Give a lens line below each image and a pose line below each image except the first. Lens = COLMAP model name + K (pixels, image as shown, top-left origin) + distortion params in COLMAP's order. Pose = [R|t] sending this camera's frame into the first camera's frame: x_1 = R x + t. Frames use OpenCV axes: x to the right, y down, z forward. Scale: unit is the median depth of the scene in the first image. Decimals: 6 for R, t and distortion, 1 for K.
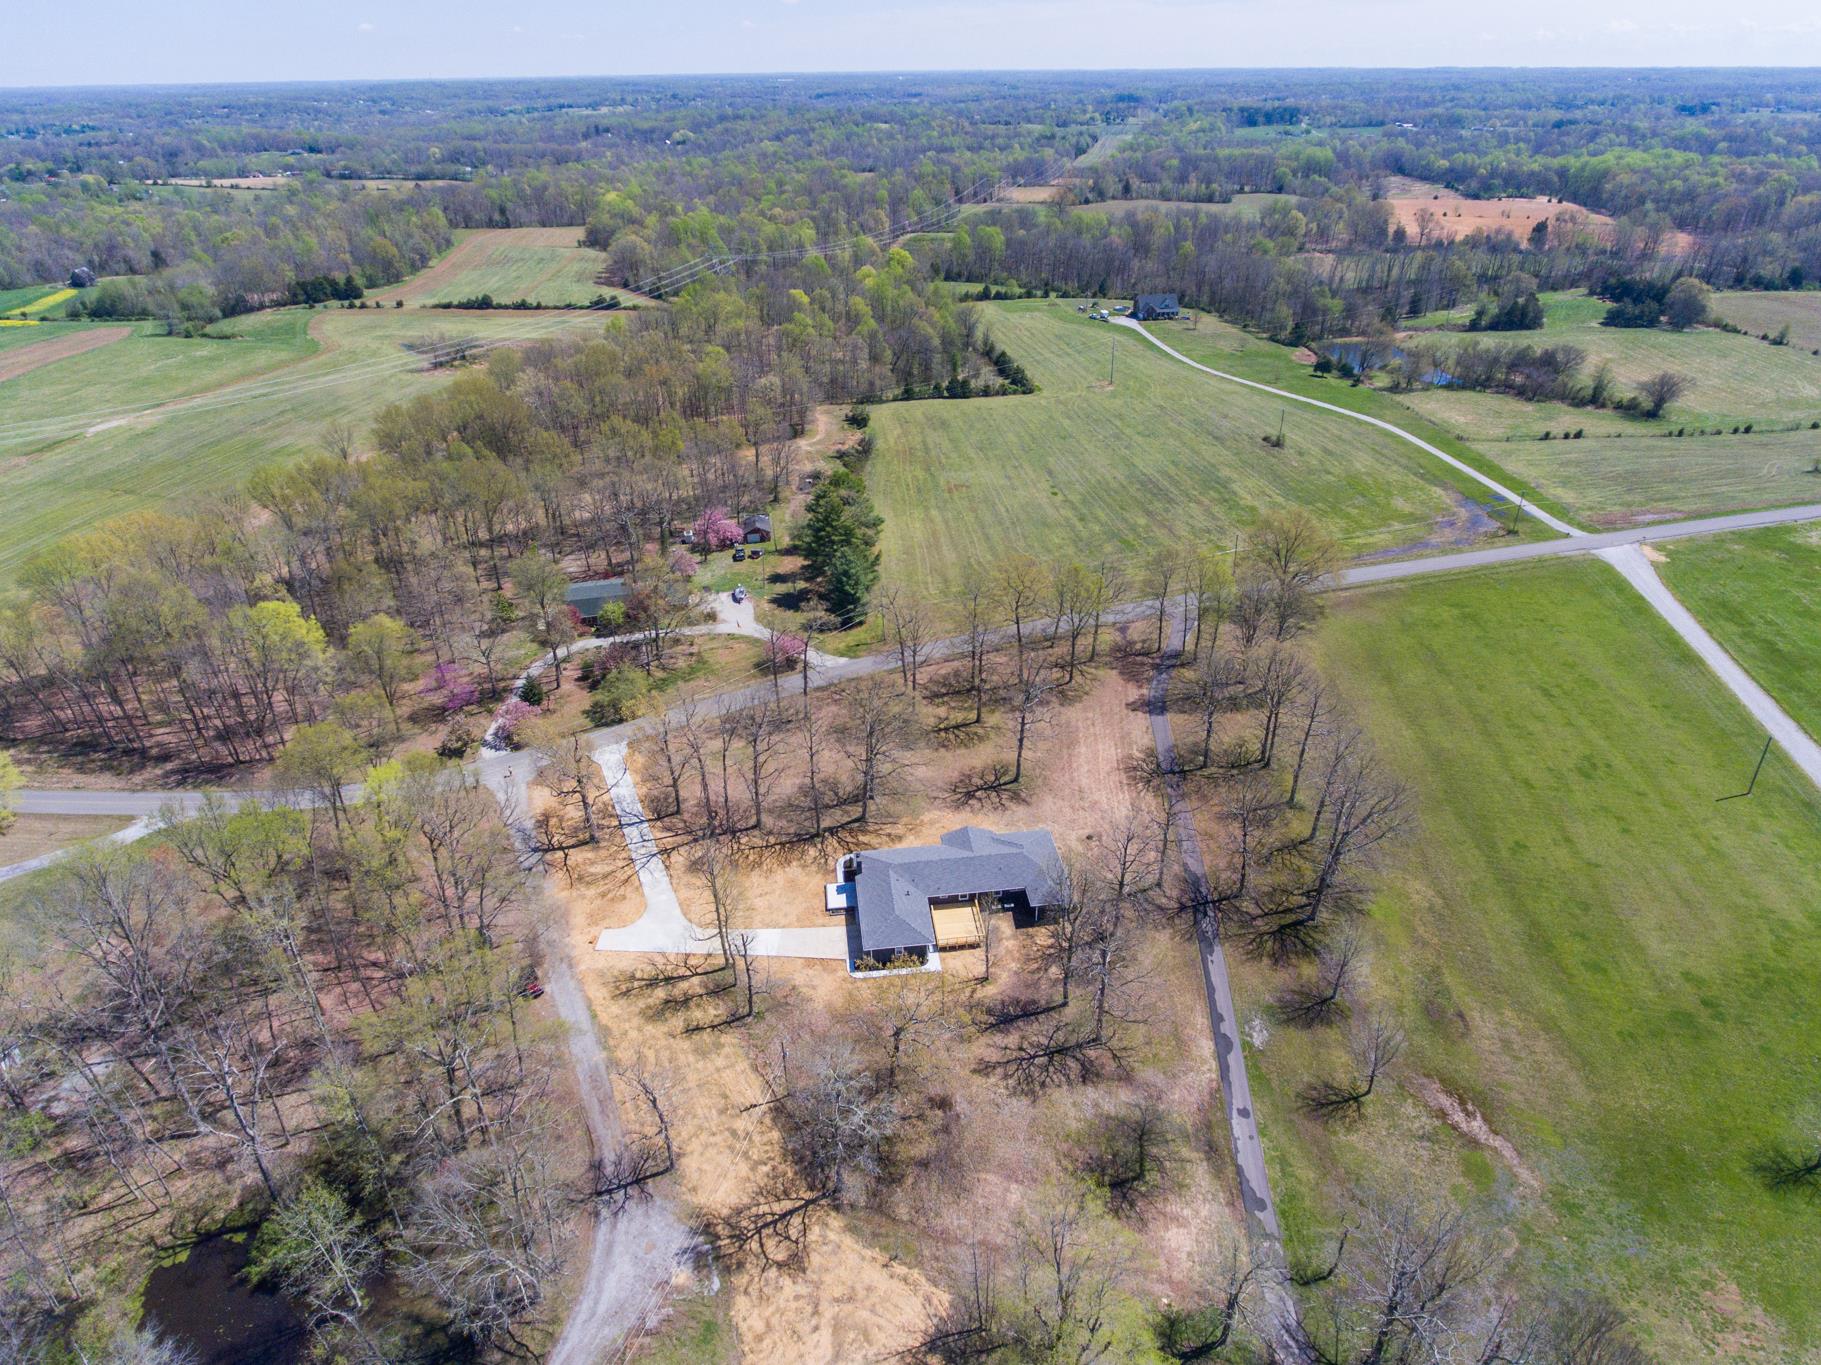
lens RADIAL K [[1073.8, 0, 919.5], [0, 1073.8, 685.6], [0, 0, 1]] dist [-0.004505, -0.000688]
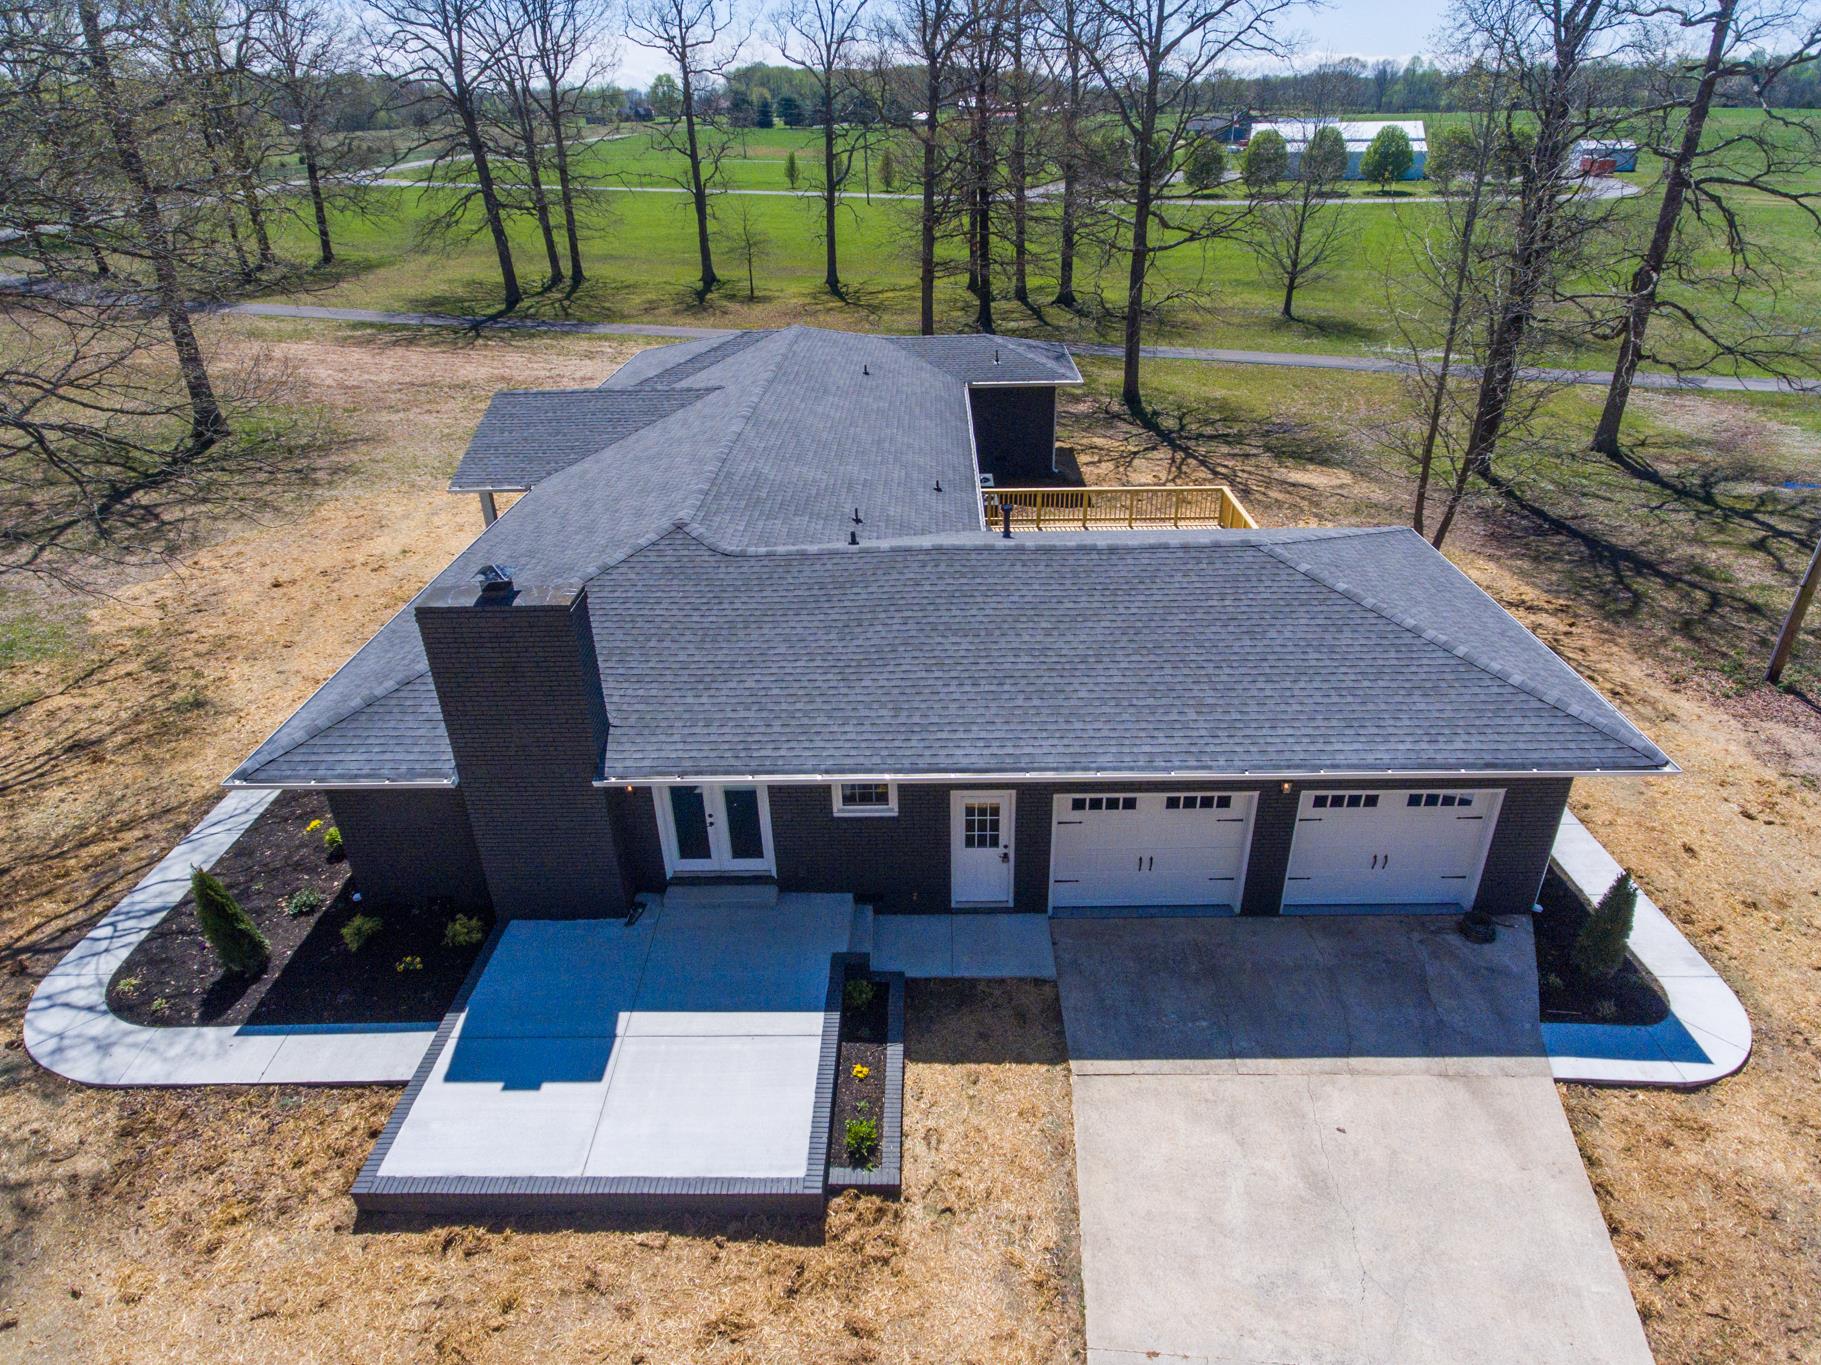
lens RADIAL K [[1073.8, 0, 919.5], [0, 1073.8, 685.6], [0, 0, 1]] dist [-0.004505, -0.000688]
pose [[0.132005, -0.469904, 0.872791, -0.135172], [0.509047, 0.787659, 0.347079, 0.149806], [-0.850556, 0.398476, 0.343179, 0.926669]]
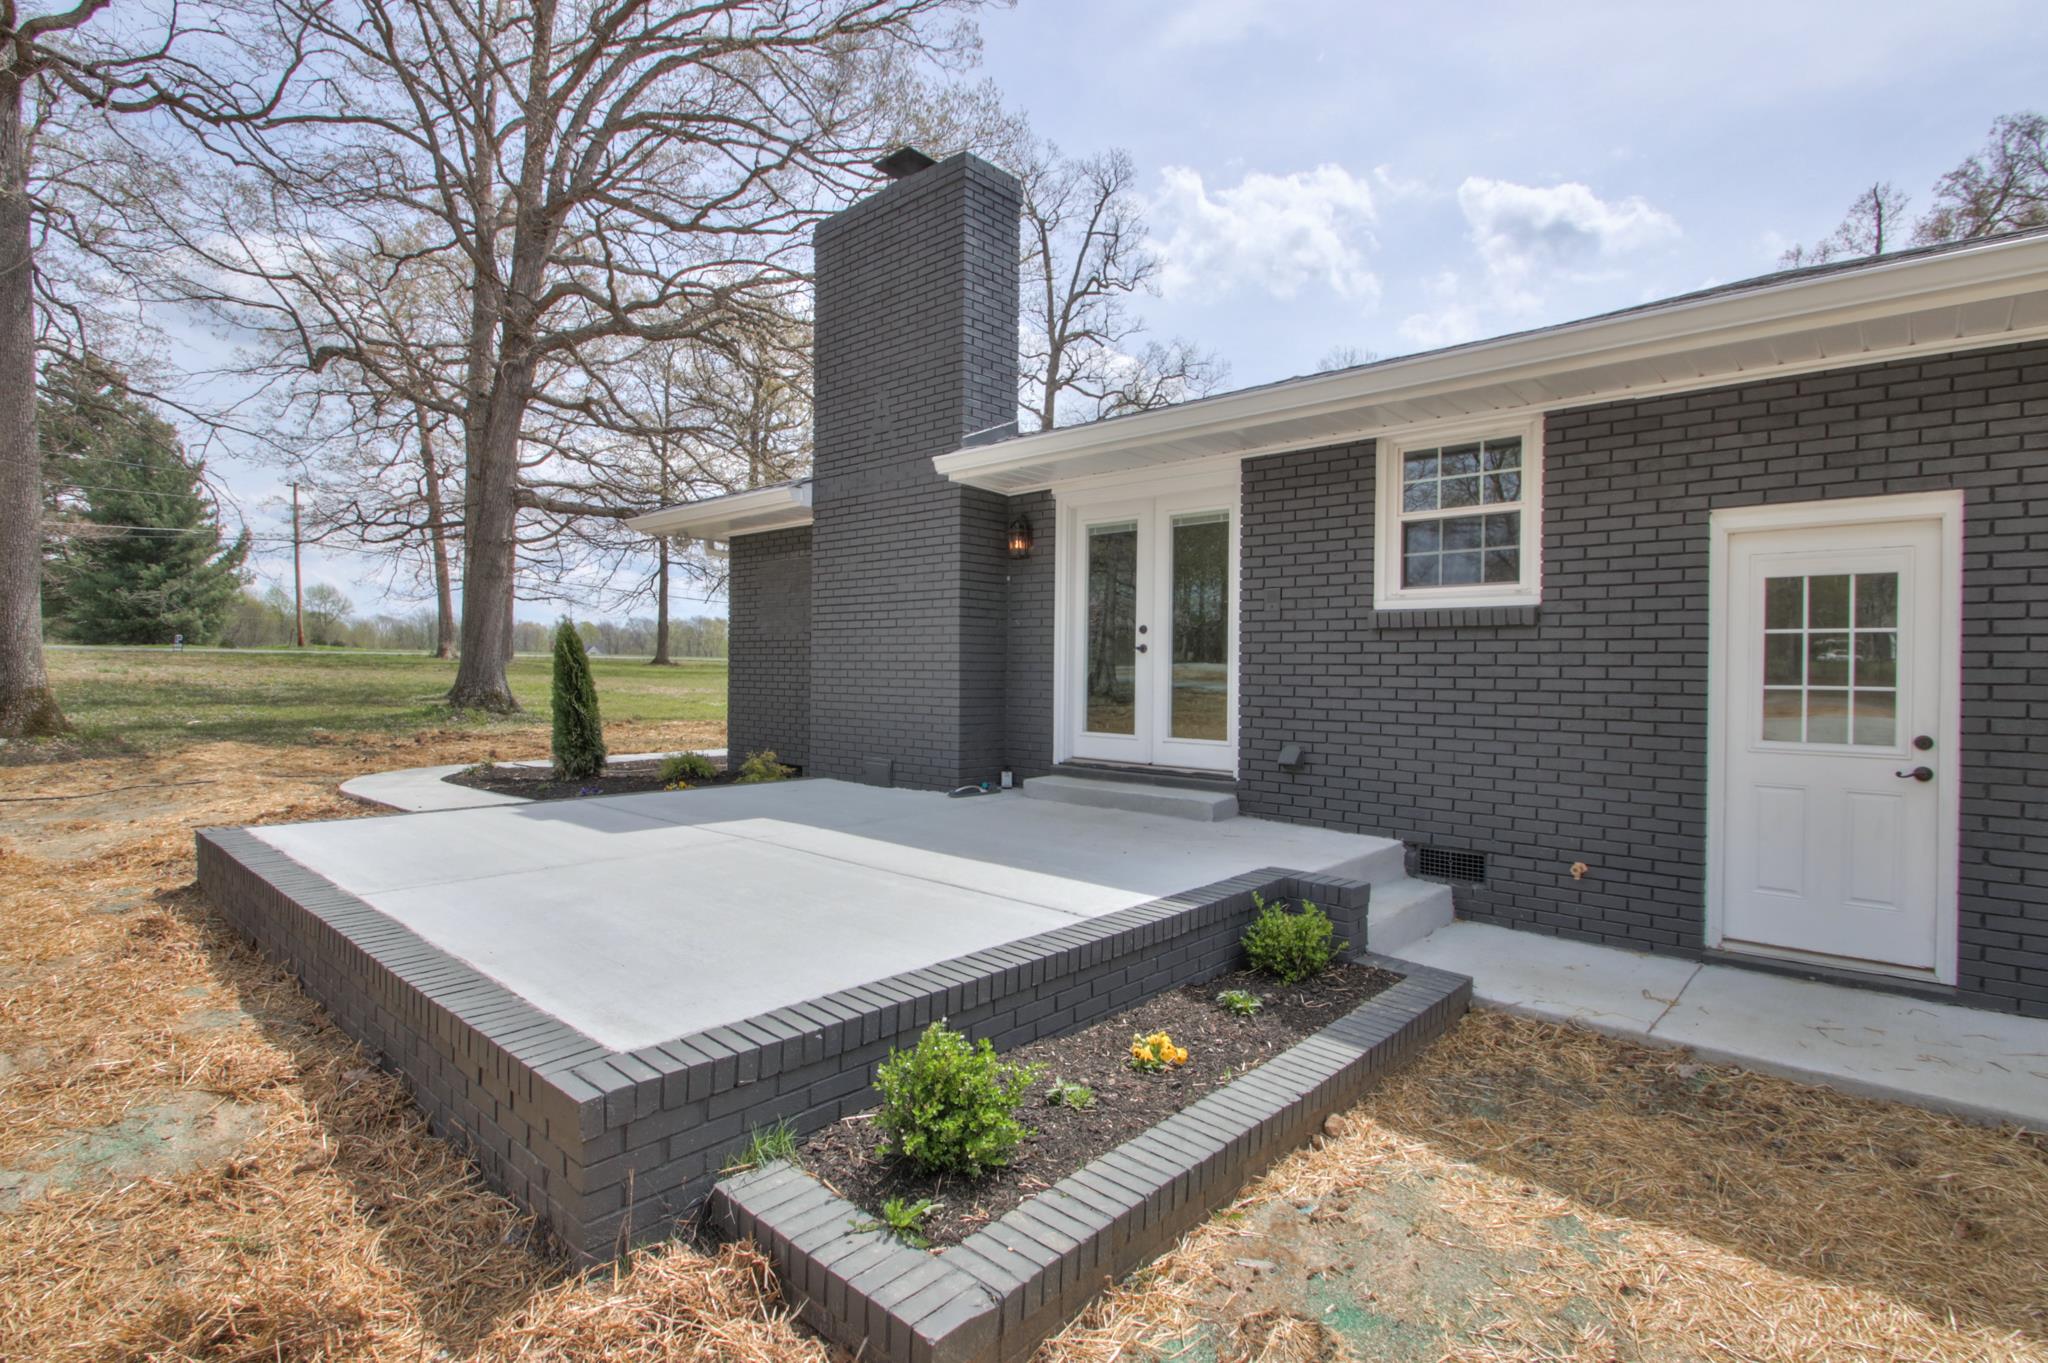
lens RADIAL K [[972.3, 0, 993.3], [0, 972.3, 683.7], [0, 0, 1]] dist [0.004505, -0.010088]
pose [[0.765220, 0.005655, 0.643745, -0.088909], [0.305146, 0.877306, -0.370433, 0.205594], [-0.566855, 0.479899, 0.669606, 0.958389]]
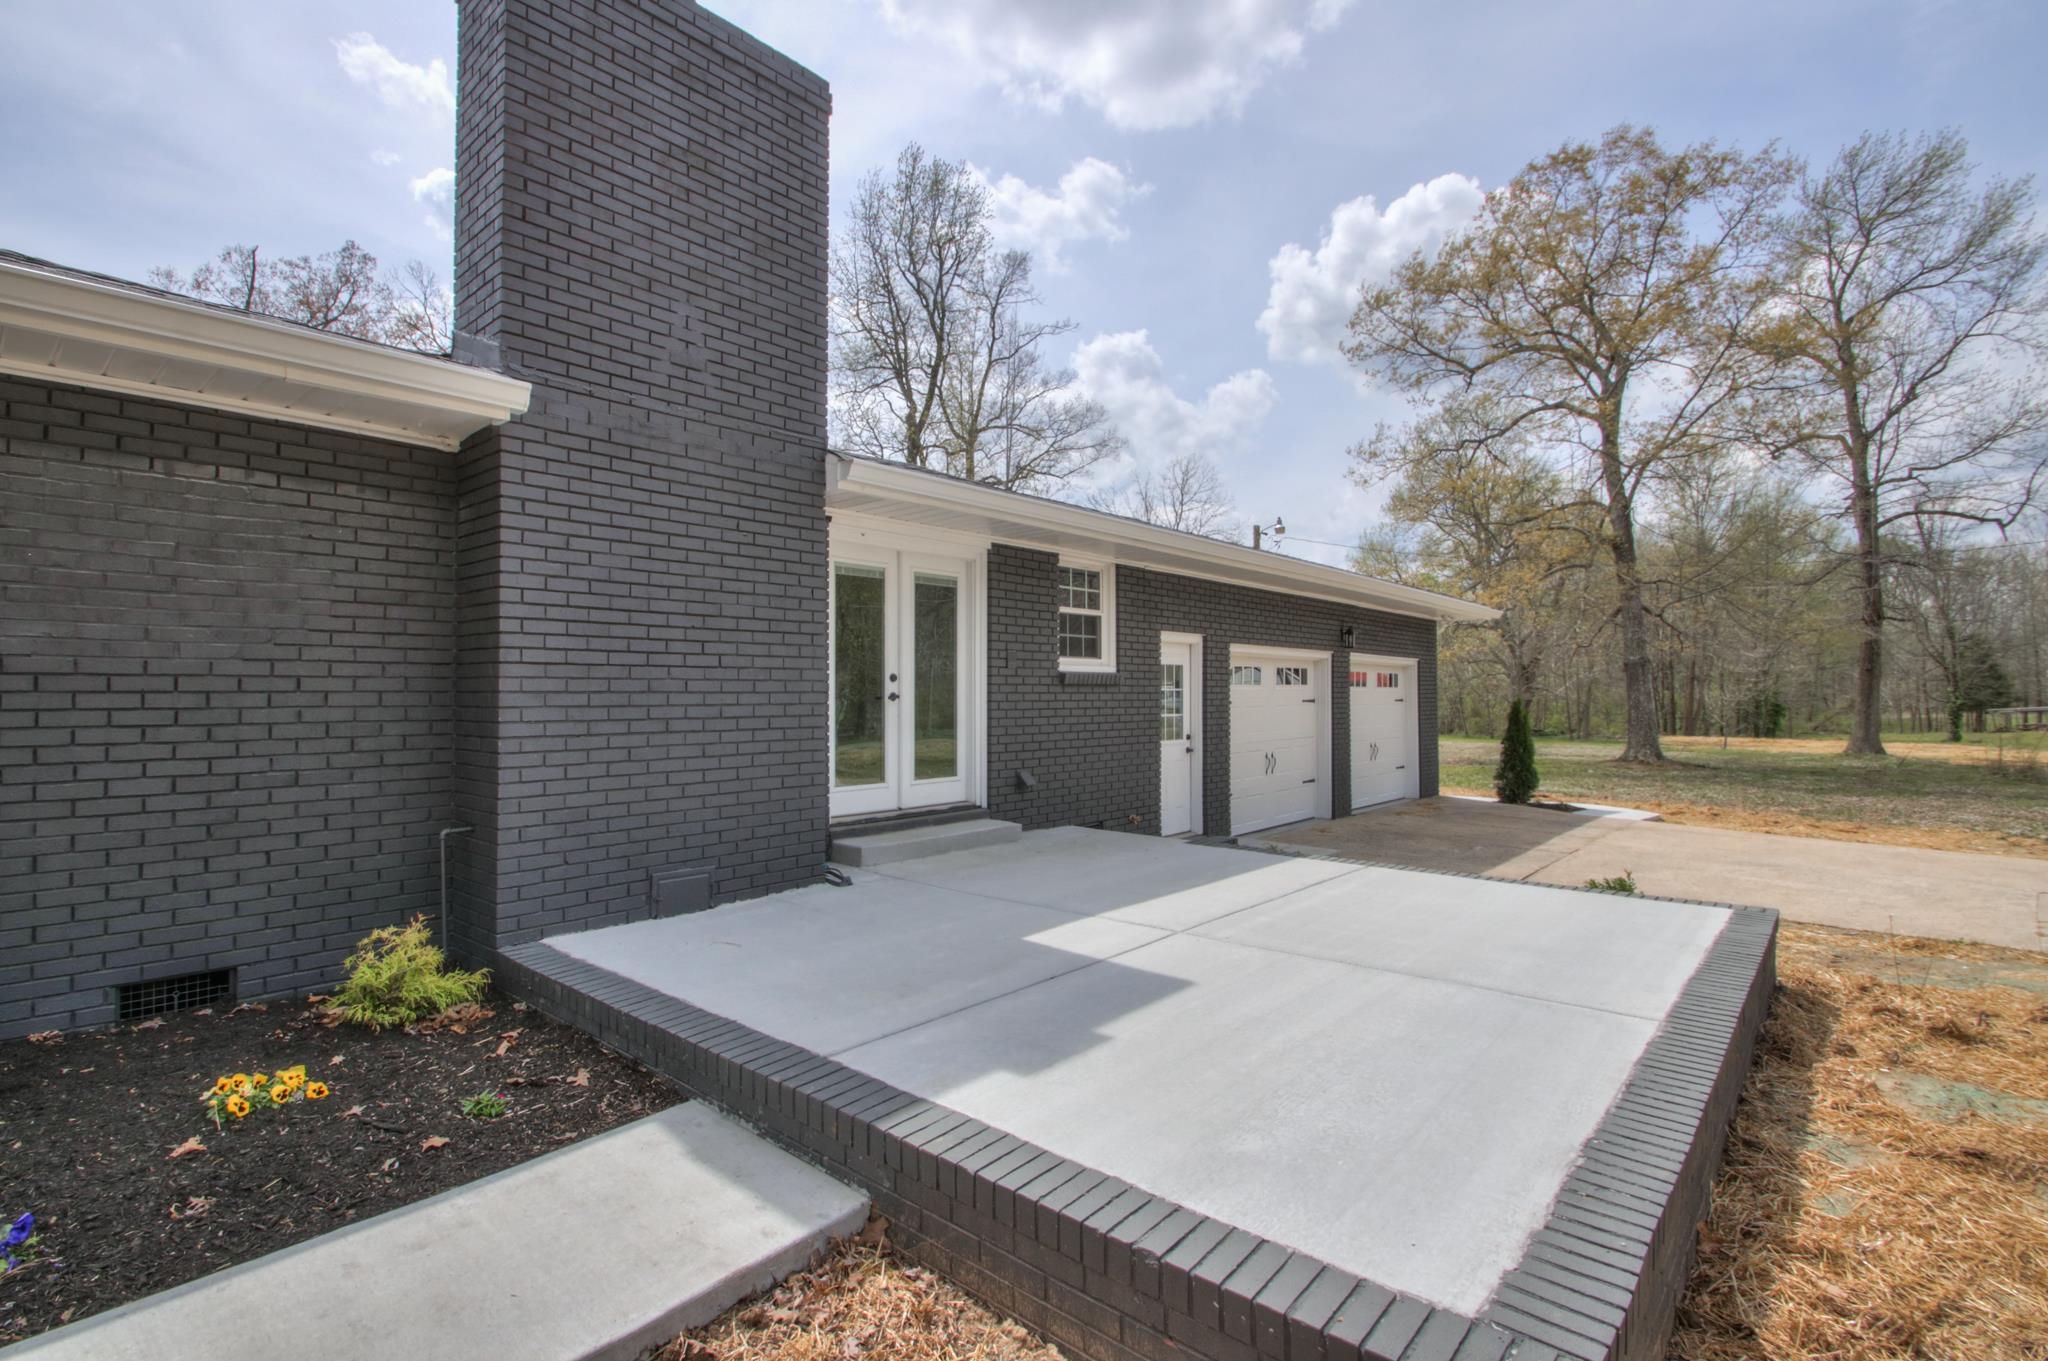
lens RADIAL K [[972.3, 0, 993.3], [0, 972.3, 682.7], [0, 0, 1]] dist [0.004505, -0.010088]
pose [[-0.656608, 0.019845, 0.753971, -0.092626], [0.382093, 0.870636, 0.309835, 0.173023], [-0.650286, 0.491527, -0.579249, 1.013020]]
